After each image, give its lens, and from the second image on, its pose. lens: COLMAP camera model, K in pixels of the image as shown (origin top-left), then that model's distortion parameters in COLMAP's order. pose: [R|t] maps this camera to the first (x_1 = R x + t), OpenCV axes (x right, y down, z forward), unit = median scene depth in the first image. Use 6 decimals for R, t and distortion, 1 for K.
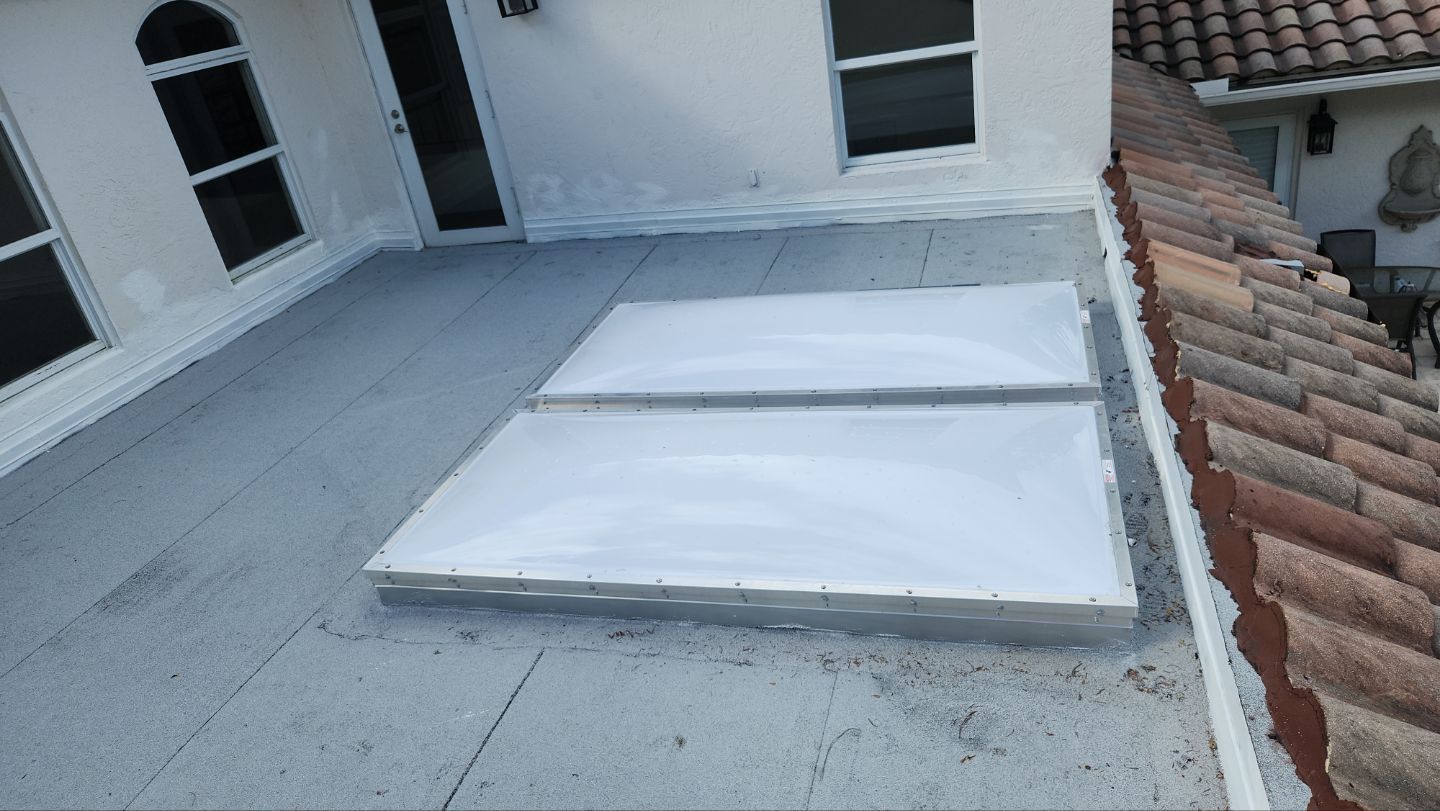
lens RADIAL K [[942.4, 0, 720.0], [0, 942.4, 405.5], [0, 0, 1]] dist [-0.018306, 0.000650]
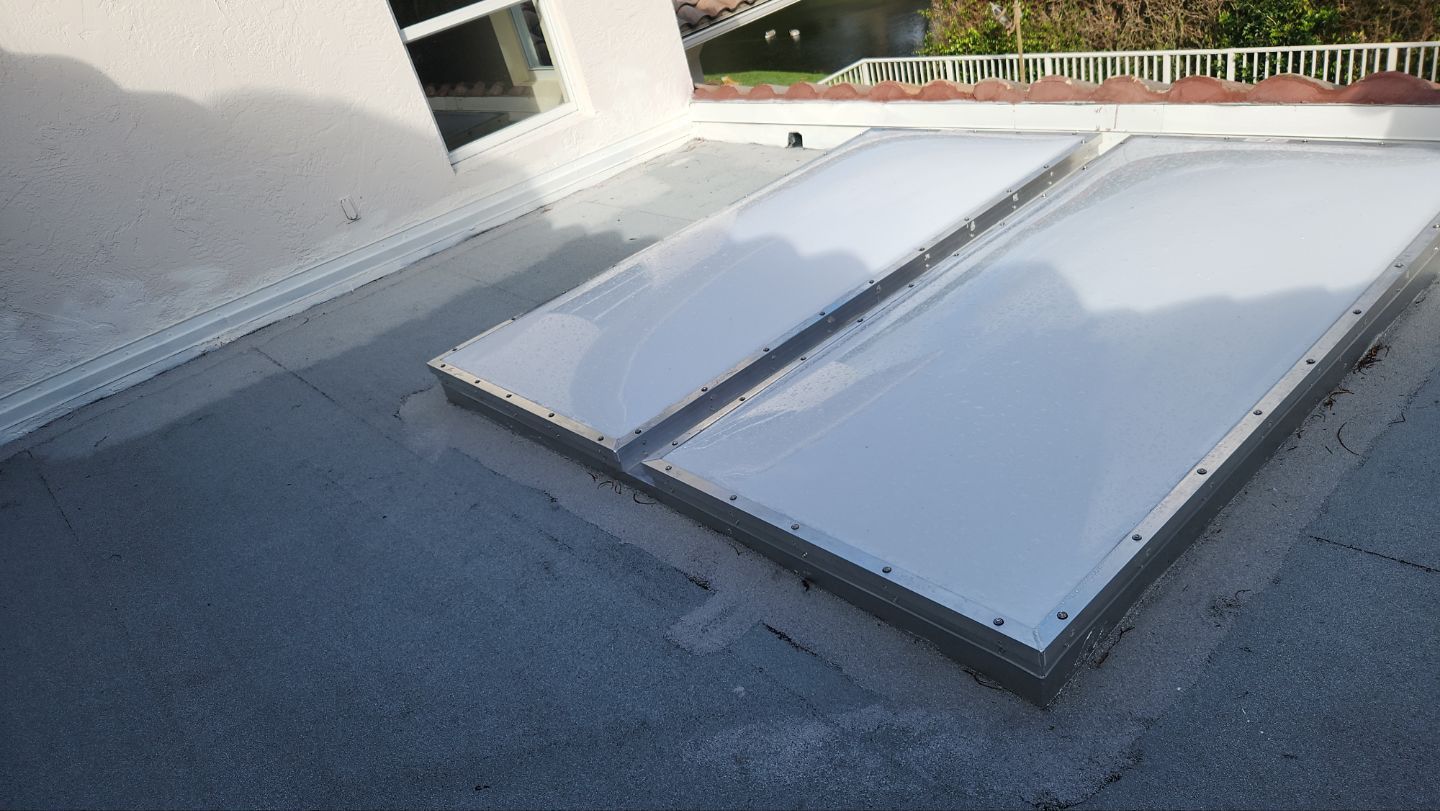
lens RADIAL K [[942.4, 0, 720.0], [0, 942.4, 405.5], [0, 0, 1]] dist [-0.018306, 0.000650]
pose [[0.566899, -0.396510, 0.722084, -0.369628], [0.481612, 0.870662, 0.099990, -0.049728], [-0.668338, 0.291079, 0.684542, 0.371392]]
